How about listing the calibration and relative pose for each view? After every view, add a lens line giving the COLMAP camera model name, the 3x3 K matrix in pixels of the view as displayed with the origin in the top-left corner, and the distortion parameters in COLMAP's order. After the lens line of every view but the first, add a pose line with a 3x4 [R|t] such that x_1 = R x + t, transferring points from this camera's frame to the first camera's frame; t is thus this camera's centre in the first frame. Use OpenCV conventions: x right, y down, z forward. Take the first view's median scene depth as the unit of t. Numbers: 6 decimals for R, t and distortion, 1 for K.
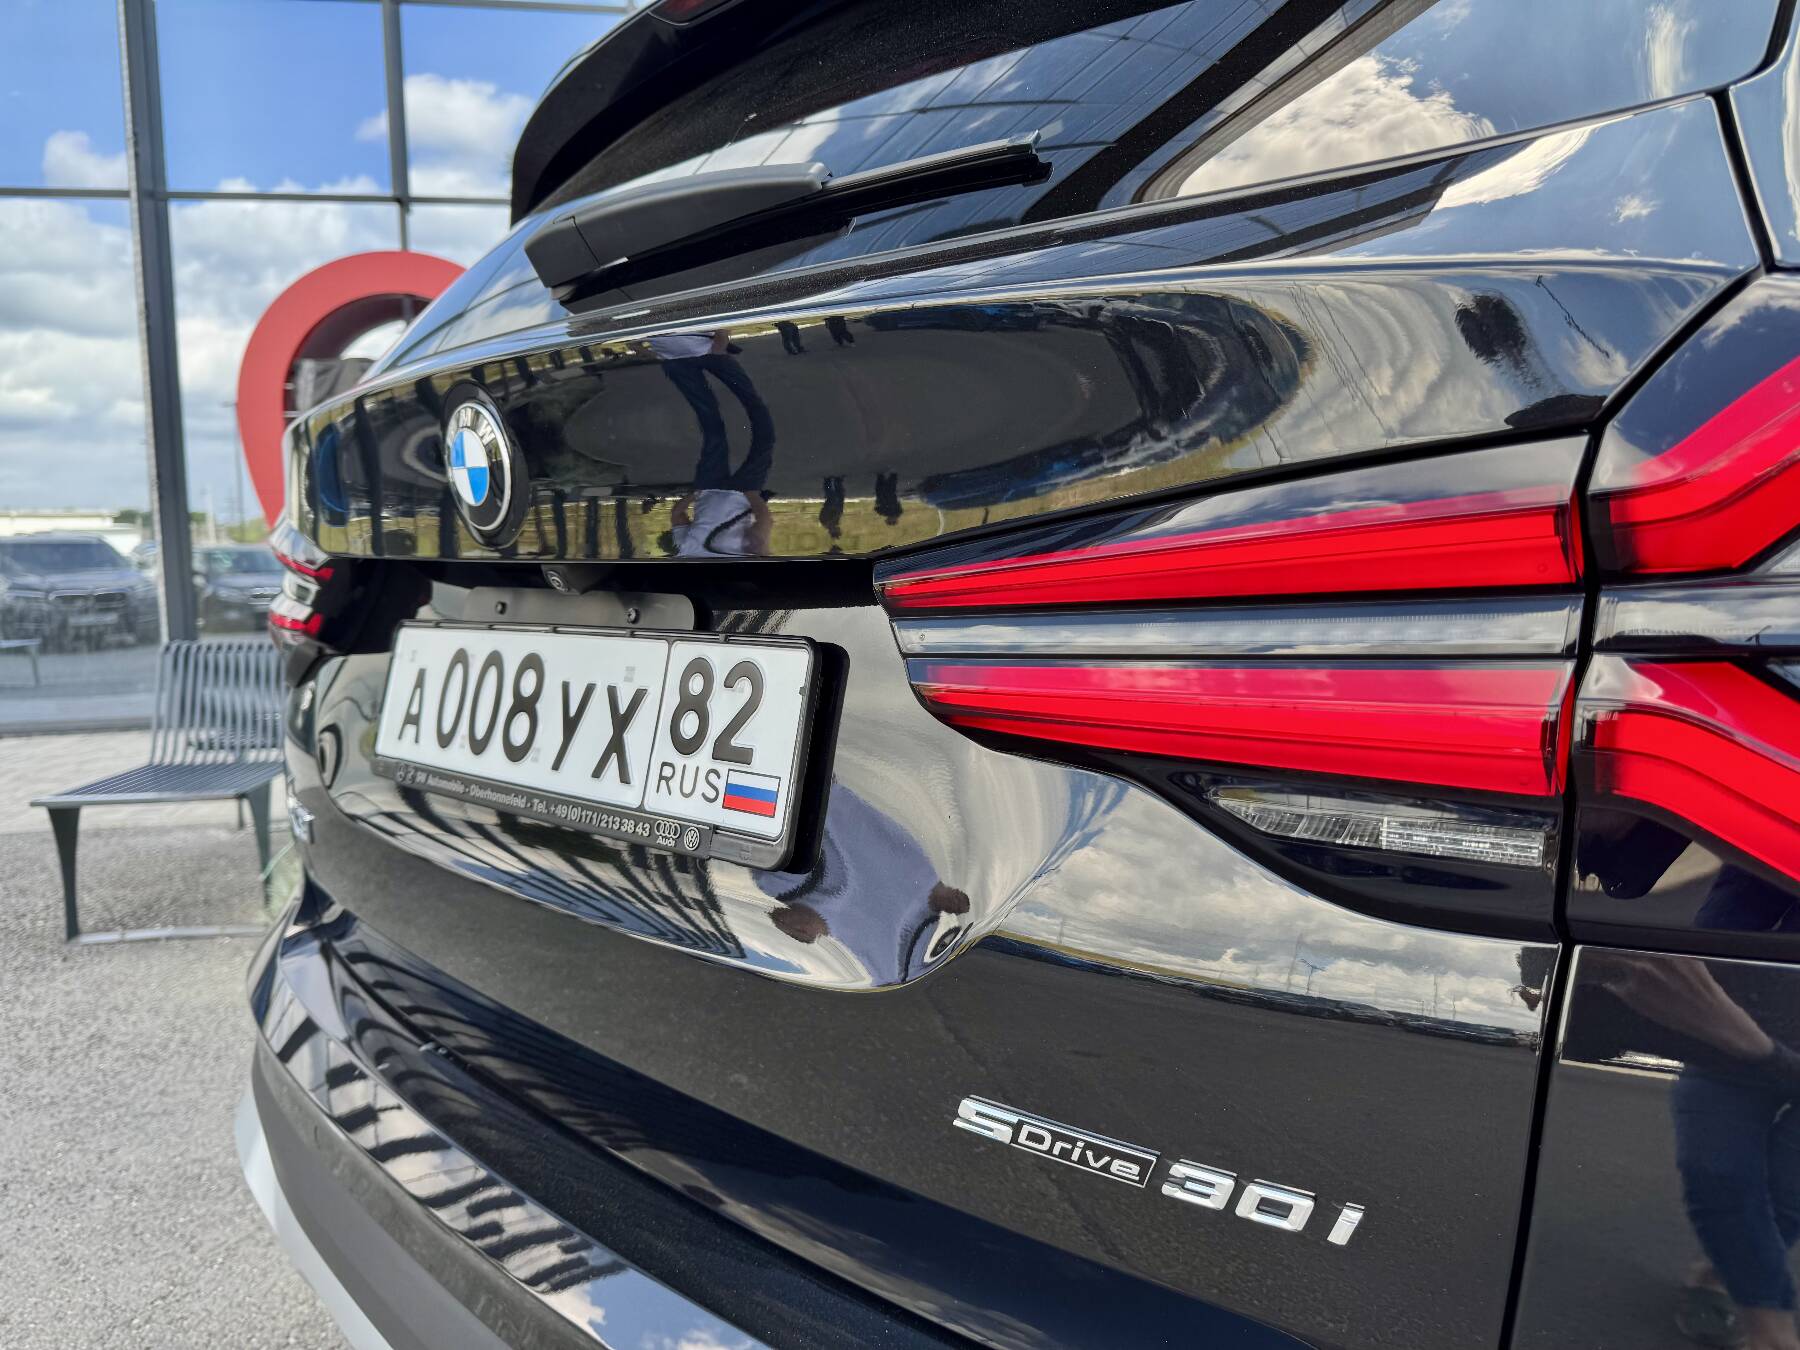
lens RADIAL K [[1298.7, 0, 882.5], [0, 1298.7, 663.6], [0, 0, 1]] dist [0.010742, -0.024003]
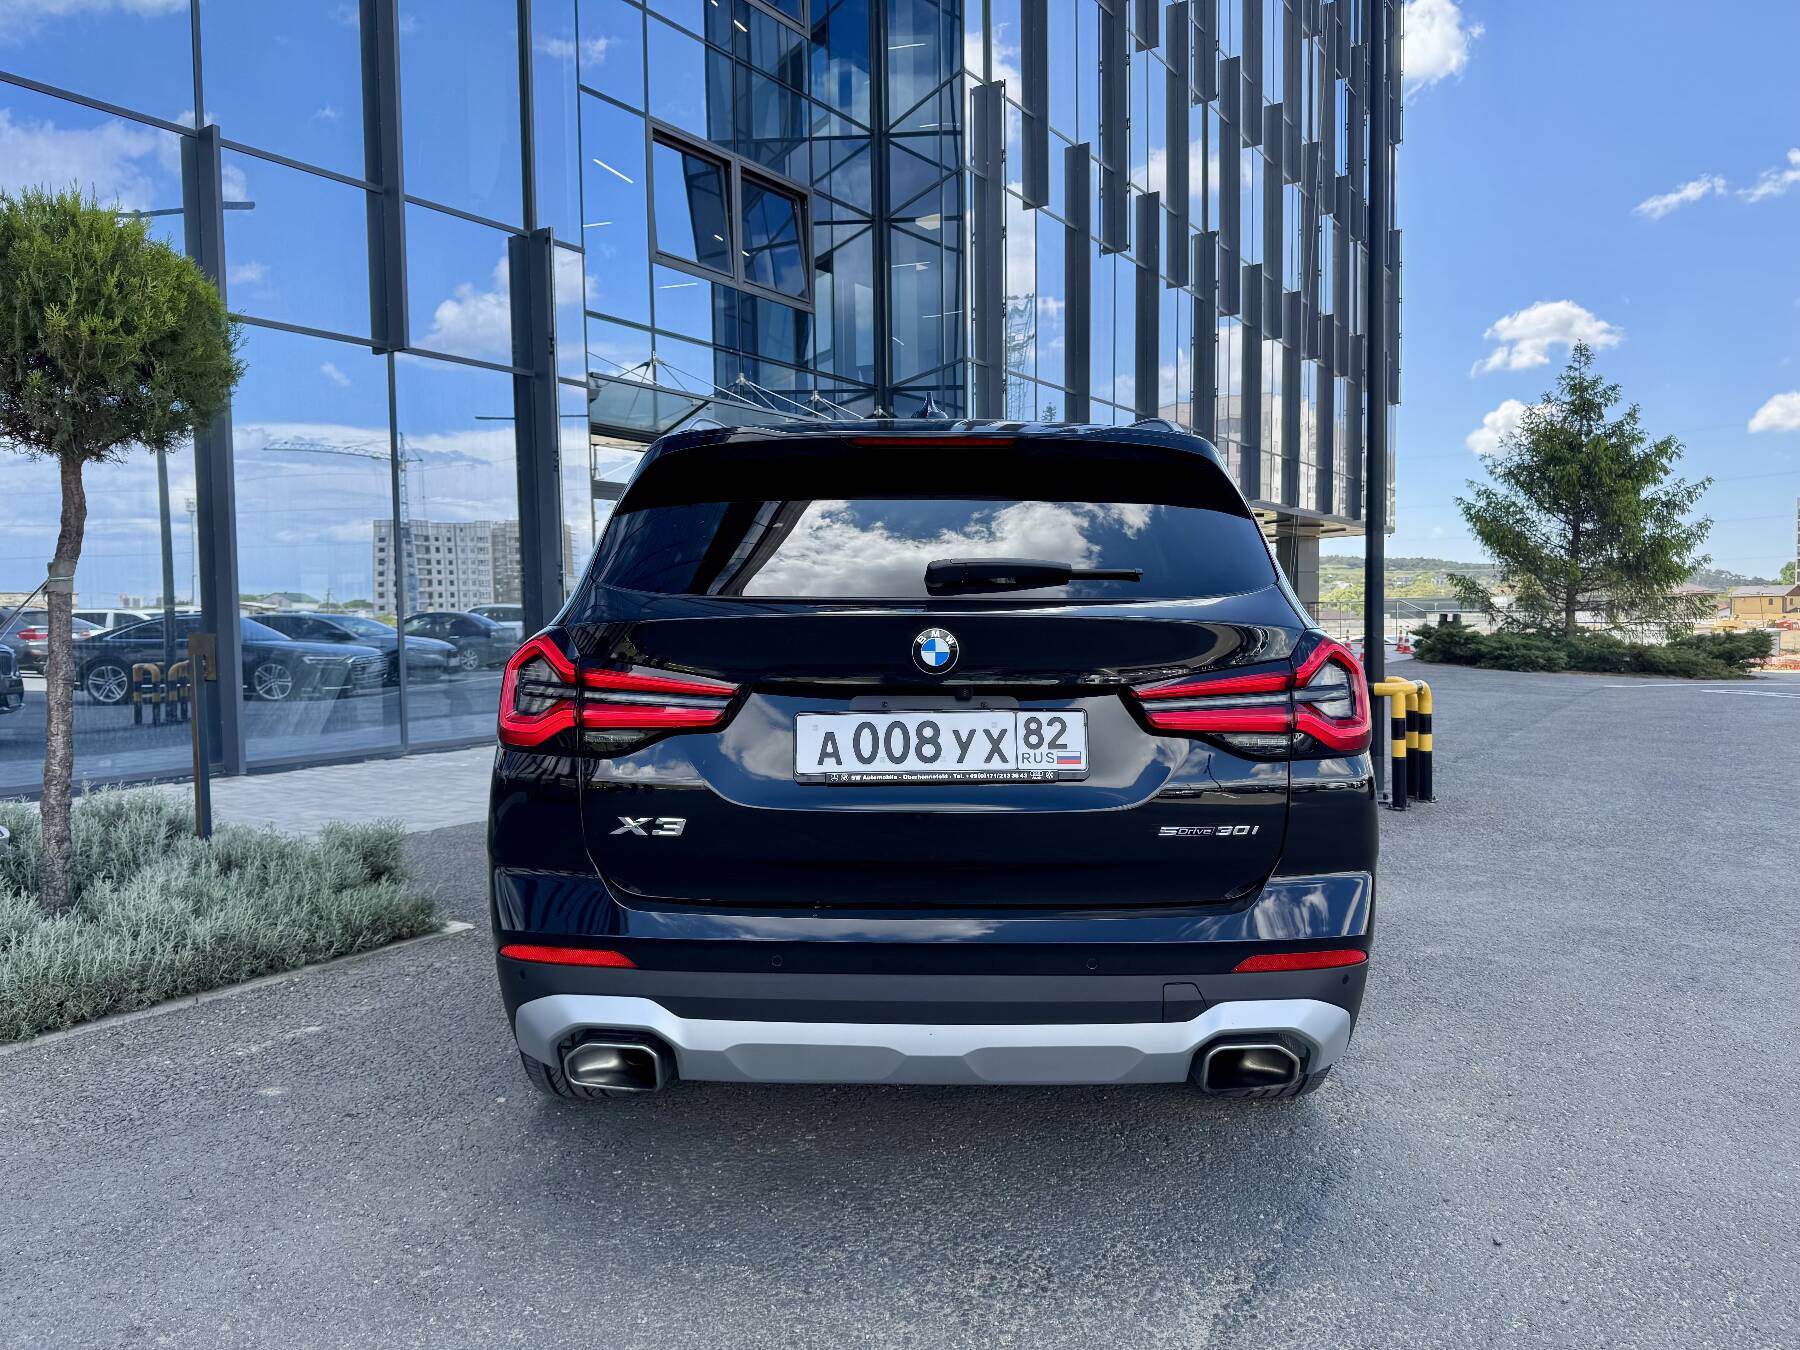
lens RADIAL K [[1298.7, 0, 872.3], [0, 1298.7, 686.9], [0, 0, 1]] dist [0.010742, -0.024003]
pose [[0.686636, -0.019337, 0.726744, -2.118282], [0.052802, 0.998333, -0.023325, -0.019255], [-0.725081, 0.054390, 0.686512, -0.651573]]
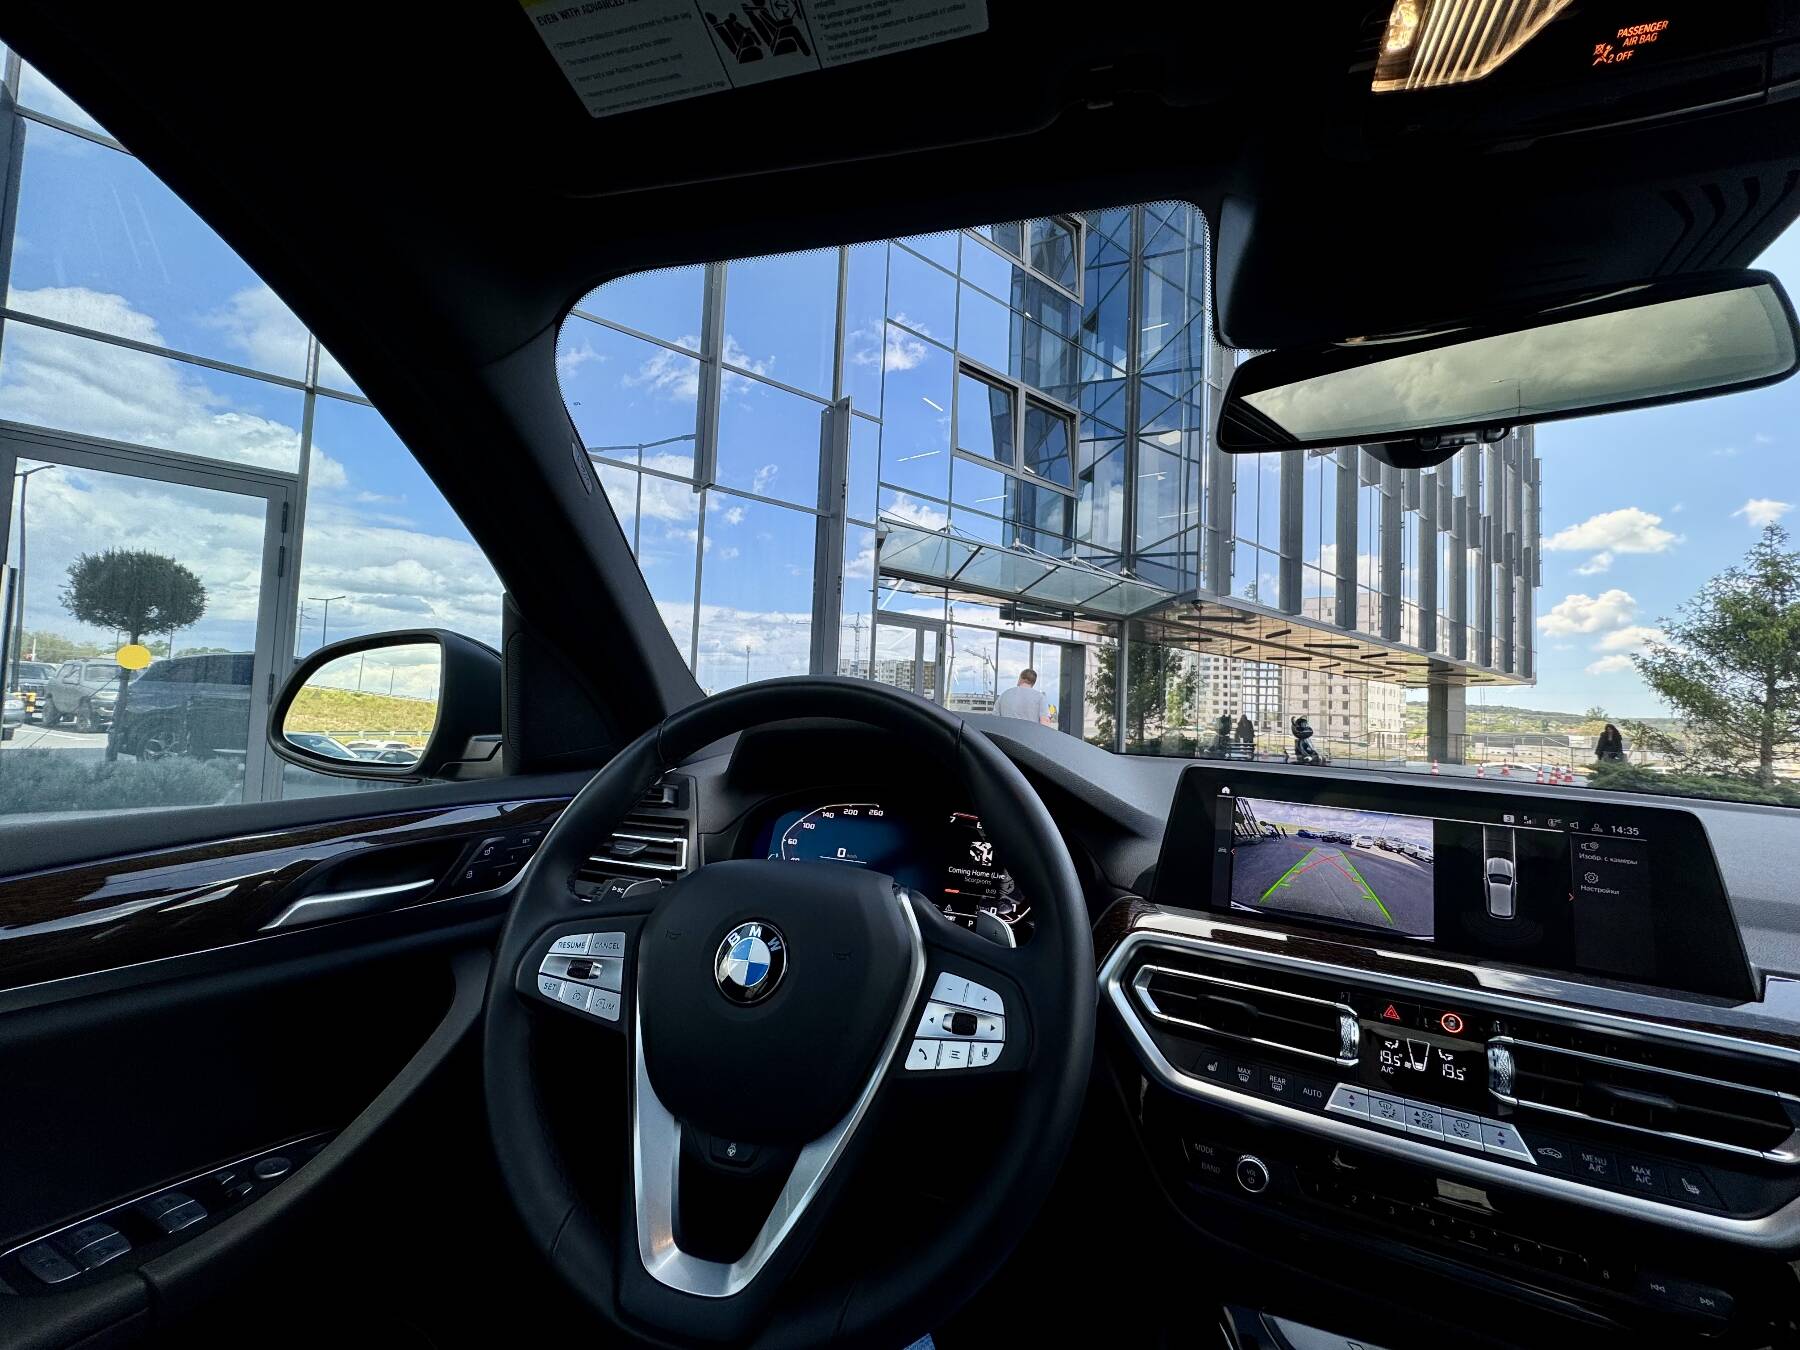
lens RADIAL K [[704.5, 0, 907.4], [0, 704.5, 680.9], [0, 0, 1]] dist [-0.002009, -0.001094]
pose [[0.861389, 0.089580, 0.499984, 1.164144], [-0.026783, 0.990967, -0.131404, -0.450251], [-0.507239, 0.099799, 0.856008, 2.390948]]
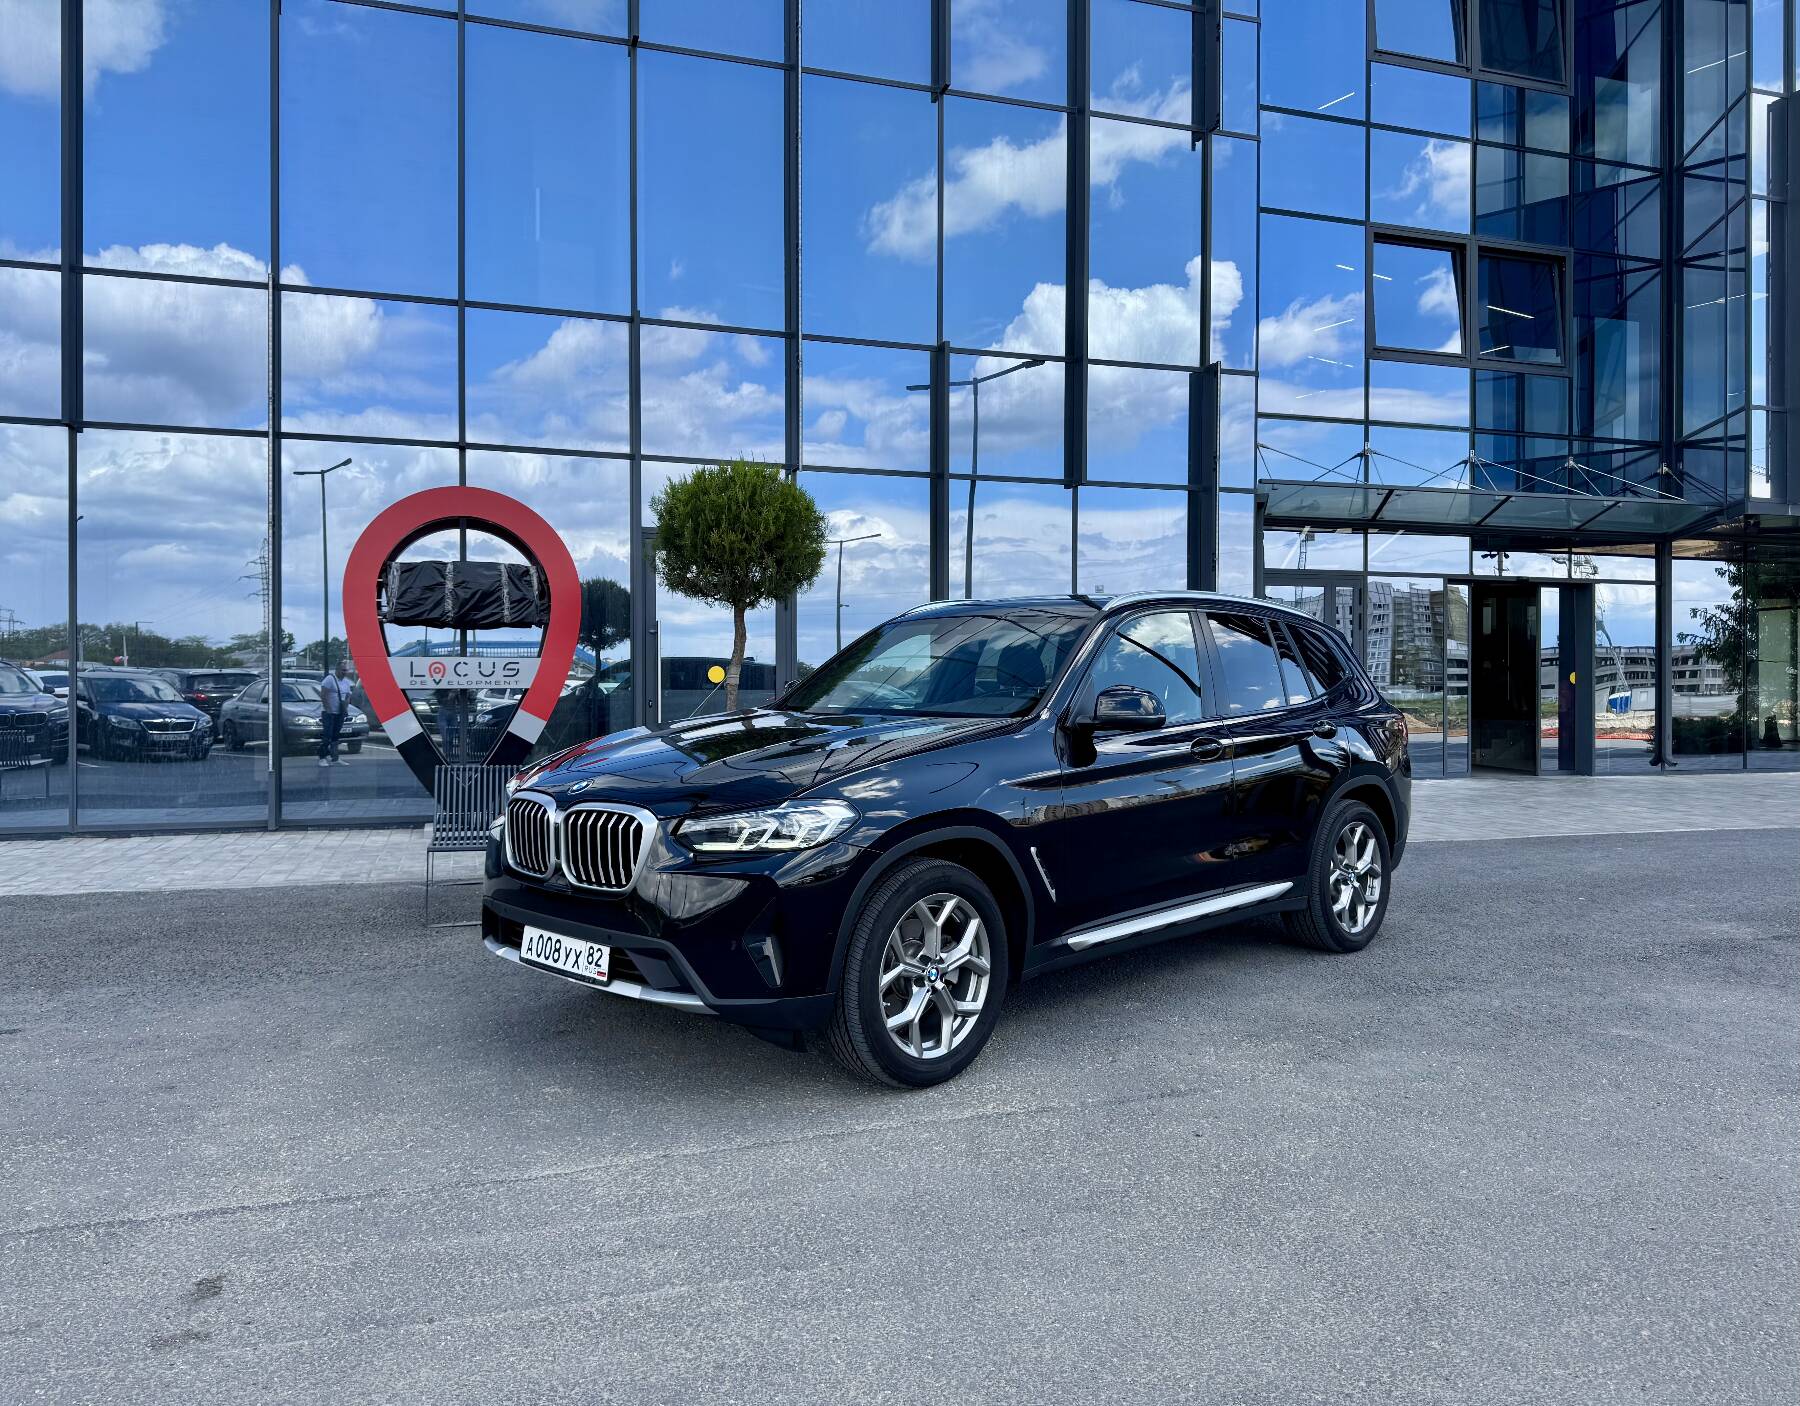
lens RADIAL K [[1384.6, 0, 875.2], [0, 1384.6, 687.8], [0, 0, 1]] dist [0.024723, -0.031546]
pose [[0.990648, 0.029940, 0.133118, -1.000937], [-0.018442, 0.996057, -0.086778, 0.144349], [-0.135192, 0.083512, 0.987294, -4.048494]]
